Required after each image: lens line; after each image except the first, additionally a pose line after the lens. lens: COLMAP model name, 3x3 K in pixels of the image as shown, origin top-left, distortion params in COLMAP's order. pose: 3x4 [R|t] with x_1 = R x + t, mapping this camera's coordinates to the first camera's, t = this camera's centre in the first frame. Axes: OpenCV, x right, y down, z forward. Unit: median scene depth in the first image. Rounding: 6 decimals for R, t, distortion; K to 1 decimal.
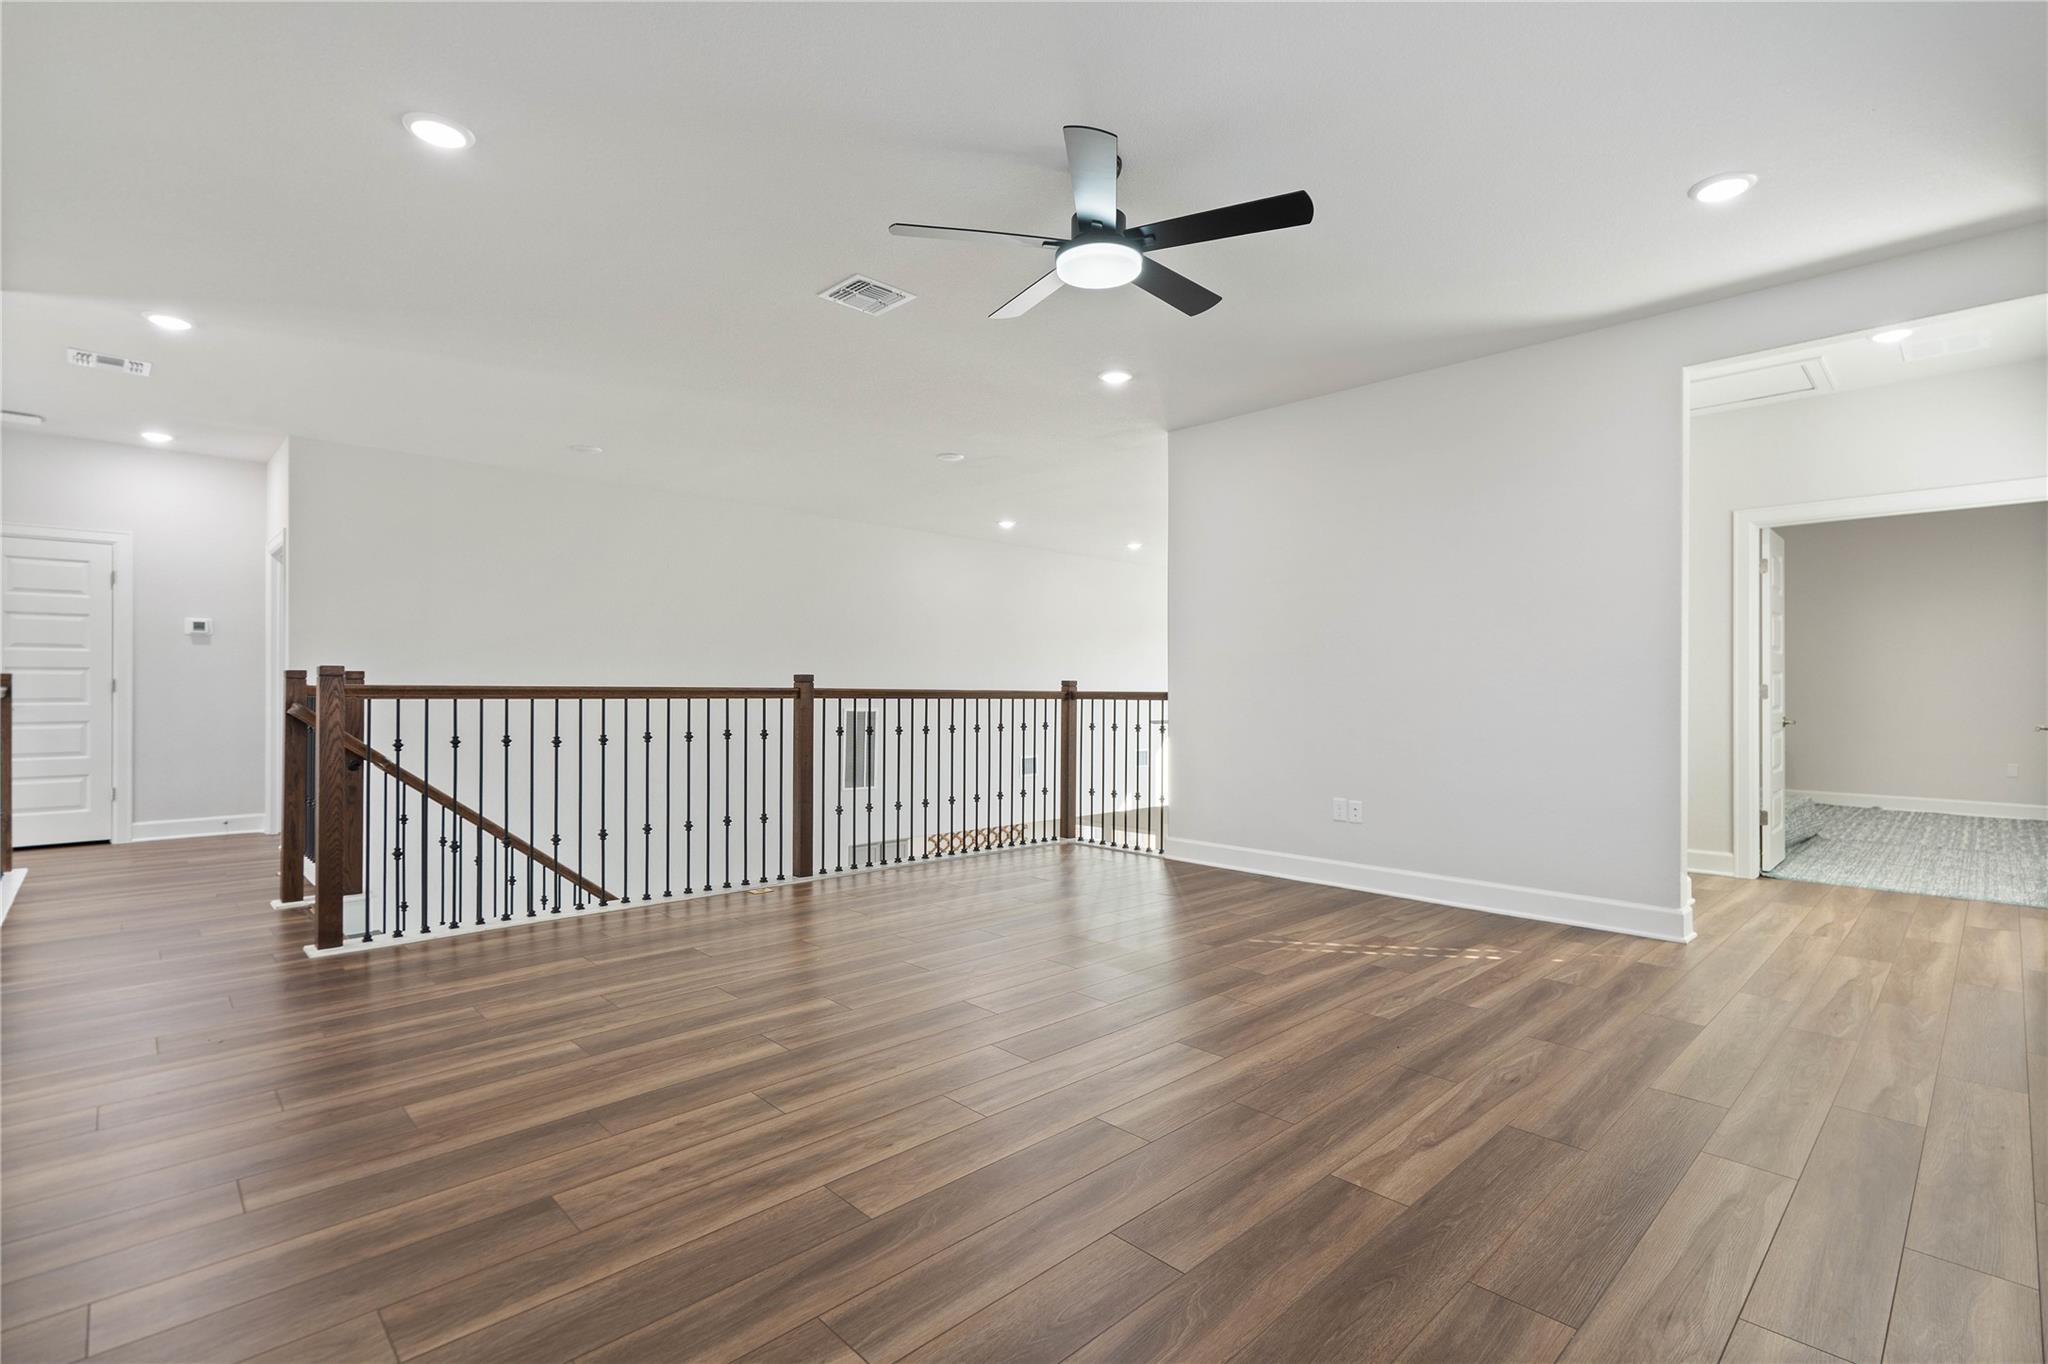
lens RADIAL K [[942.9, 0, 1035.8], [0, 942.9, 688.5], [0, 0, 1]] dist [-0.000344, 0.000576]
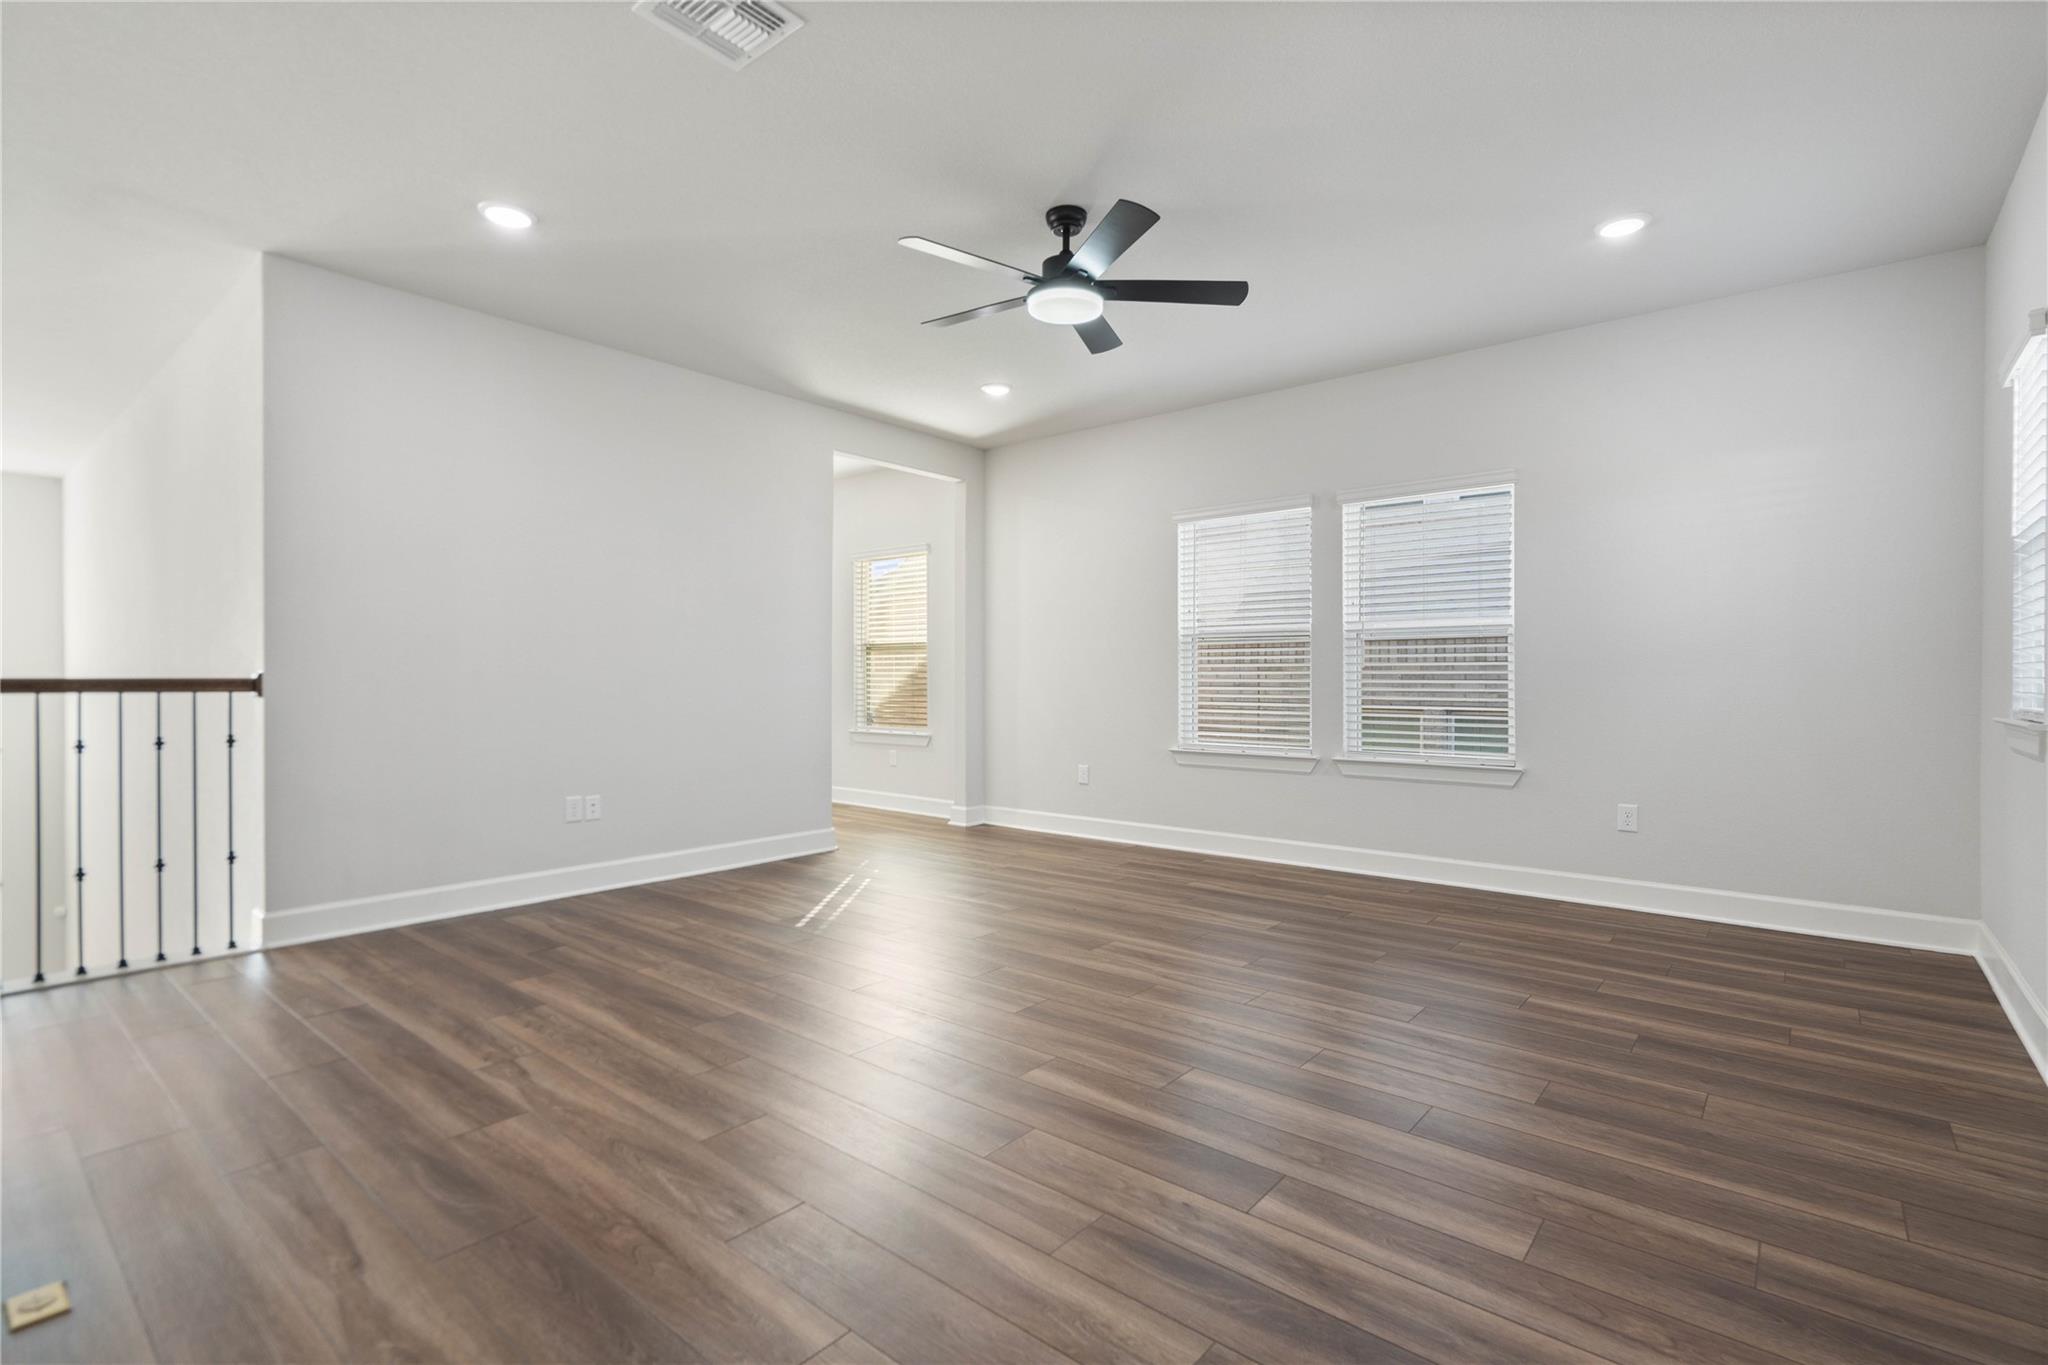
lens RADIAL K [[942.9, 0, 1035.8], [0, 942.9, 689.0], [0, 0, 1]] dist [-0.000344, 0.000576]
pose [[-0.108403, -0.015710, 0.993983, -1.188109], [-0.006134, 0.999867, 0.015134, -0.003085], [-0.994088, -0.004457, -0.108484, 1.284979]]
